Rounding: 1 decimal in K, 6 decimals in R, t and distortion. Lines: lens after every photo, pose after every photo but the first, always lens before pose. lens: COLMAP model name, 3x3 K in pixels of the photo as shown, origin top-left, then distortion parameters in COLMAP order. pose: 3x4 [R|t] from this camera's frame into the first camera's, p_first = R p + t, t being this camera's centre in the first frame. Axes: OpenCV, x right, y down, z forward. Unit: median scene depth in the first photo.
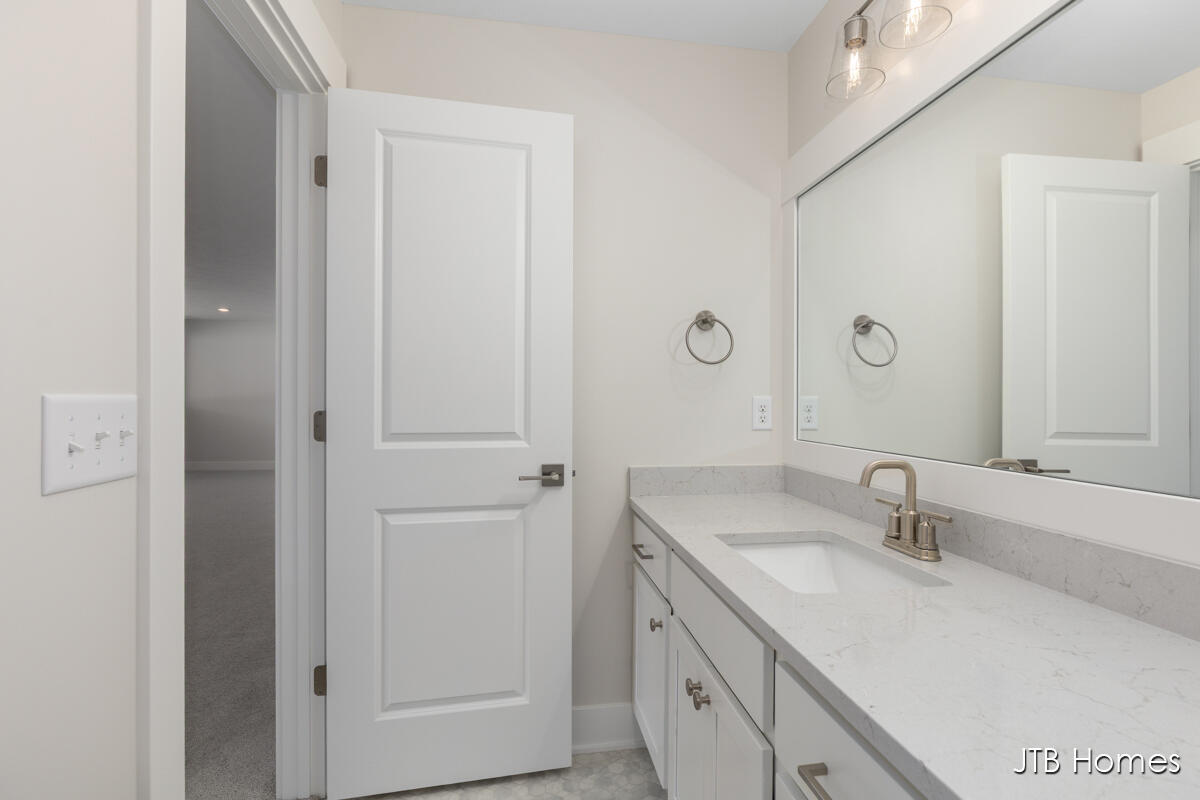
lens RADIAL K [[572.9, 0, 603.5], [0, 572.9, 397.7], [0, 0, 1]] dist [0.001580, -0.000447]
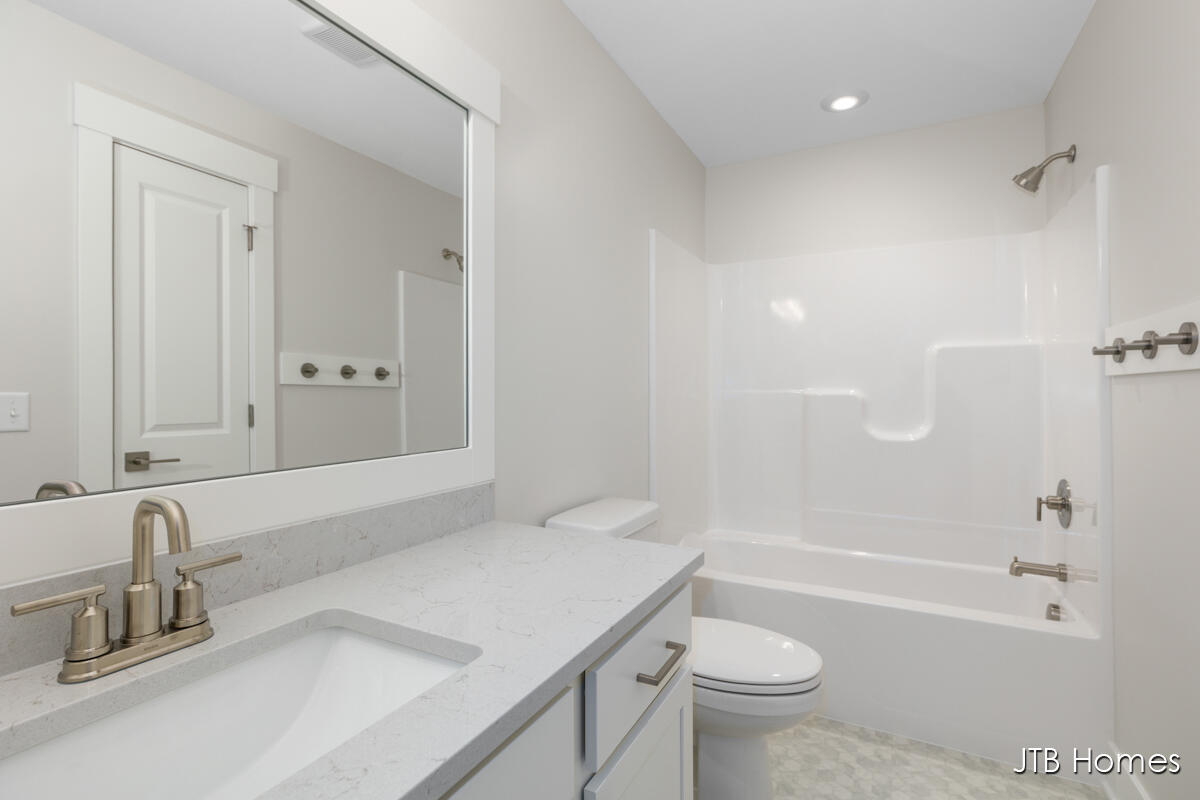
lens RADIAL K [[572.9, 0, 612.3], [0, 572.9, 394.0], [0, 0, 1]] dist [0.001580, -0.000447]
pose [[-0.818271, -0.007874, 0.574778, -0.222743], [-0.005379, 0.999967, 0.006041, 0.003276], [-0.574807, 0.001851, -0.818287, 1.545606]]
